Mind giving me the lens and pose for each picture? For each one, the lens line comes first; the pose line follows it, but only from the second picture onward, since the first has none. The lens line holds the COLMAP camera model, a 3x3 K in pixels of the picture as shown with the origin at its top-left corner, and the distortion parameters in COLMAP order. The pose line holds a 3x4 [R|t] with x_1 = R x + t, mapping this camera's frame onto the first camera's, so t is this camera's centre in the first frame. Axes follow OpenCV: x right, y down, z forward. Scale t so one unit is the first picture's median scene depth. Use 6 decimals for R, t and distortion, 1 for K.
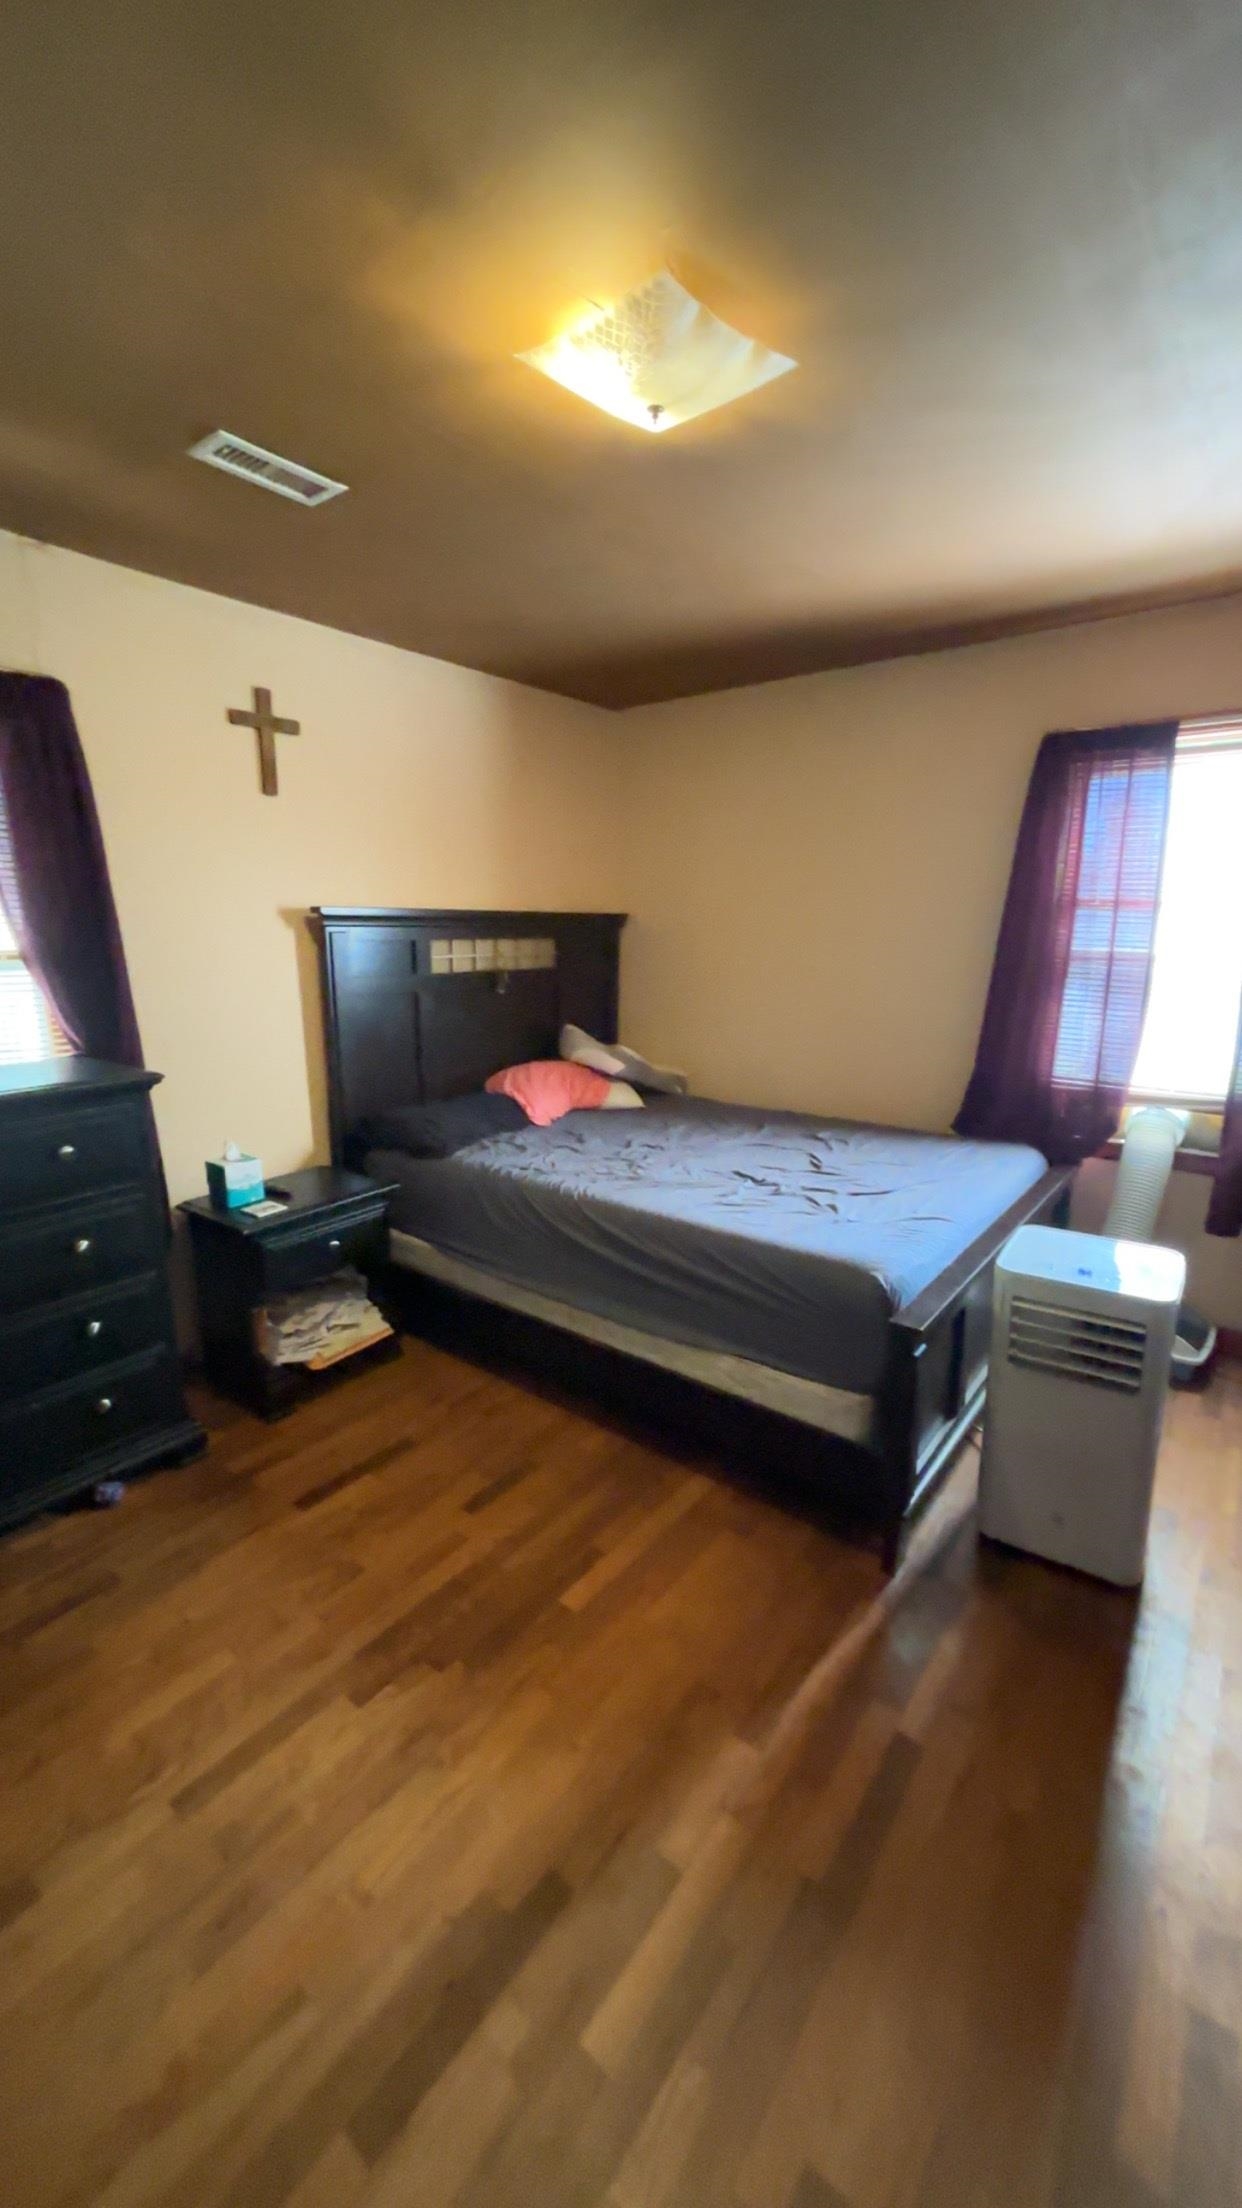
lens RADIAL K [[850.4, 0, 616.8], [0, 850.4, 1105.9], [0, 0, 1]] dist [0.001286, -0.001205]
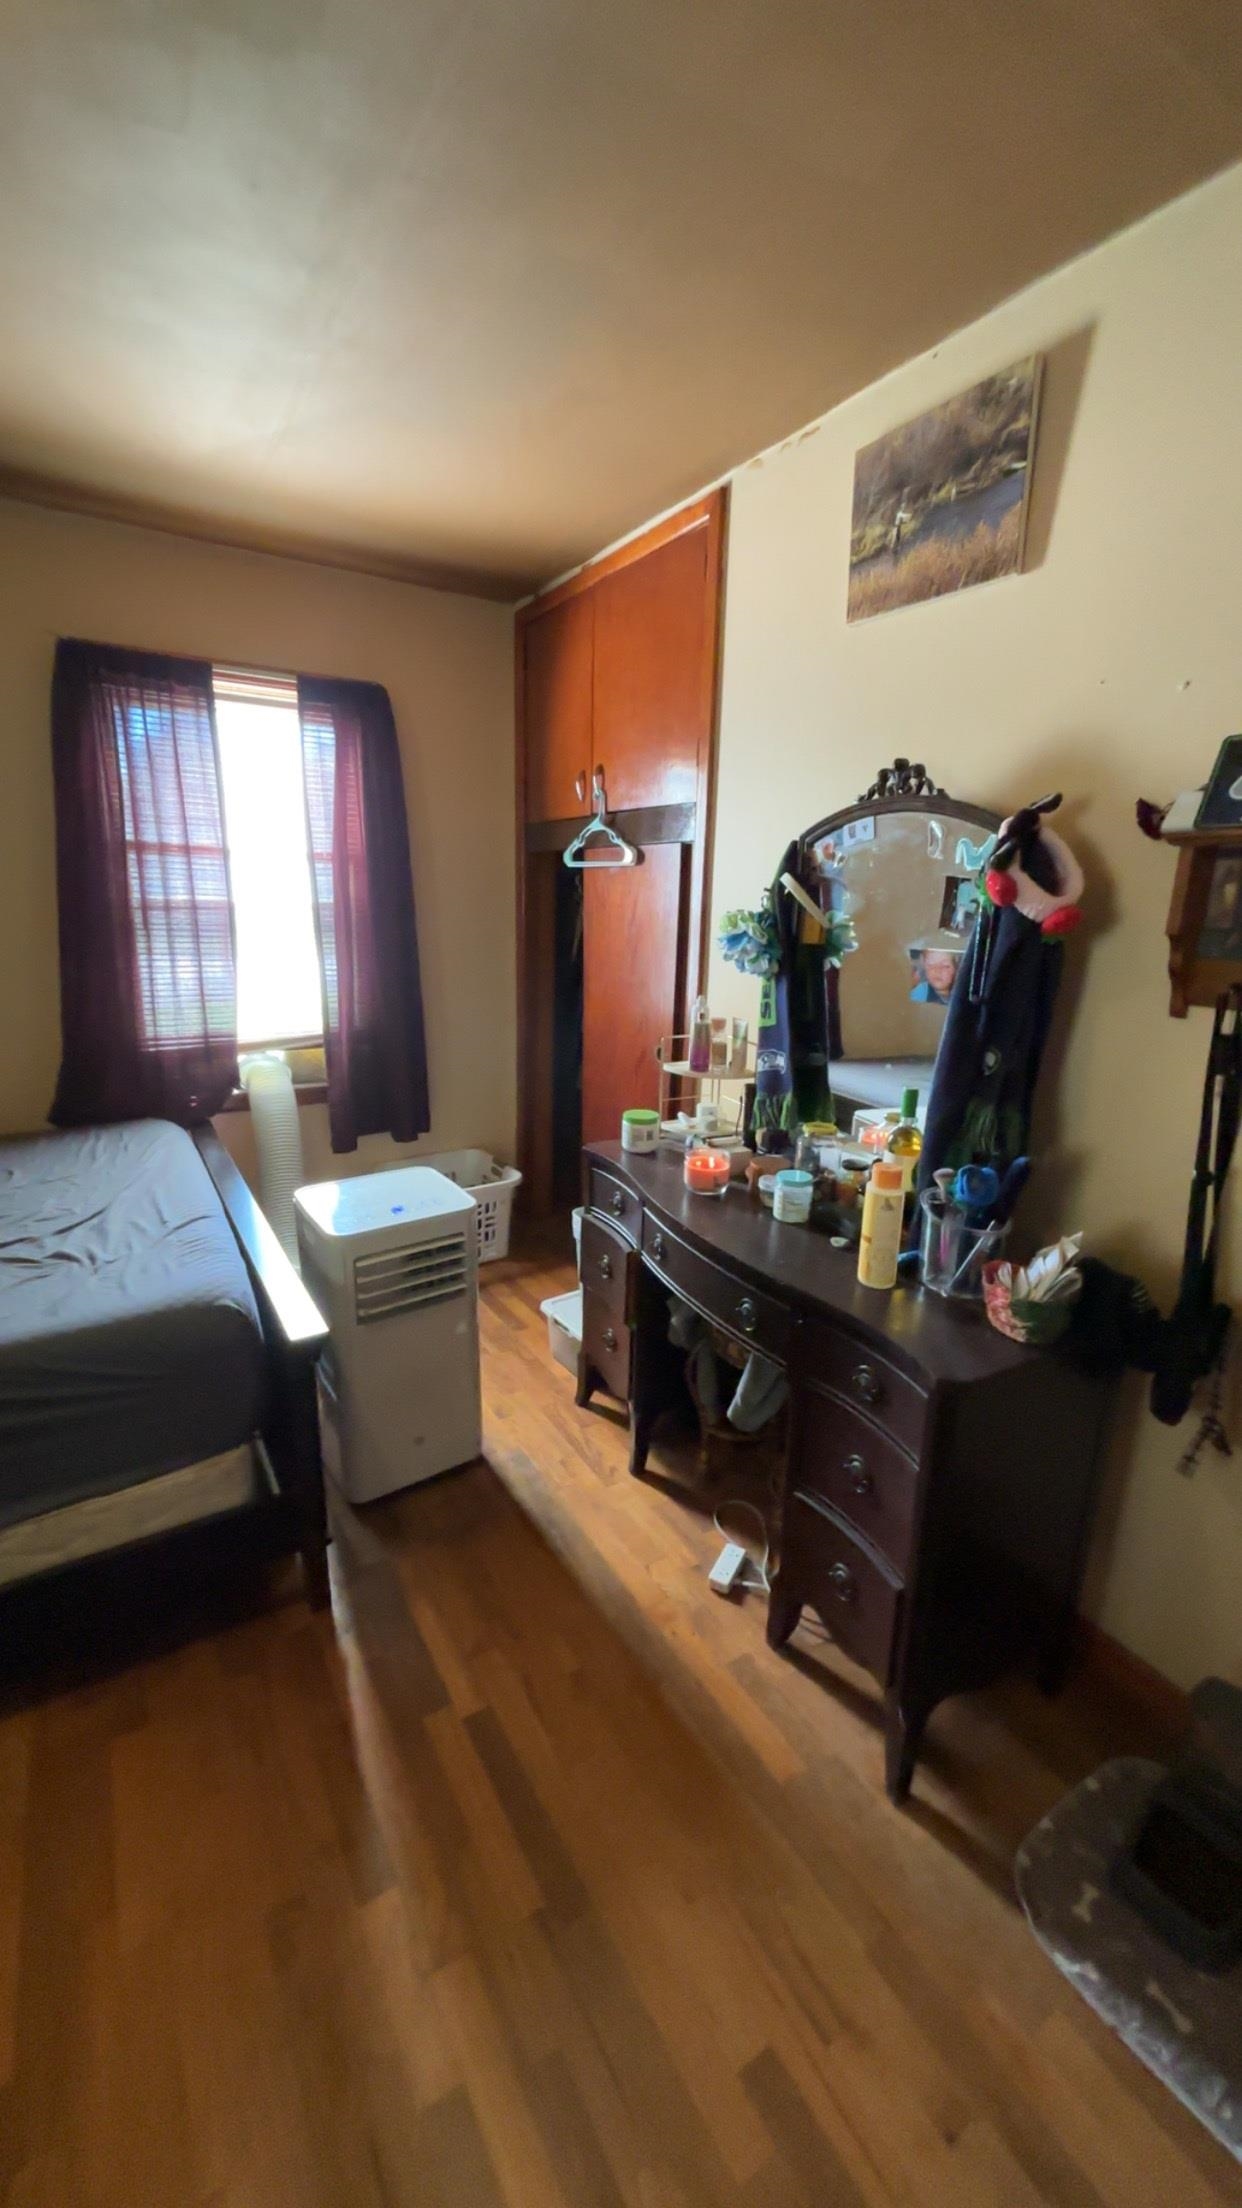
lens RADIAL K [[850.4, 0, 629.5], [0, 850.4, 1101.8], [0, 0, 1]] dist [0.001286, -0.001205]
pose [[0.342487, -0.224522, 0.912301, -0.196602], [0.176153, 0.969151, 0.172383, -0.045010], [-0.922861, 0.101665, 0.371472, 0.241988]]
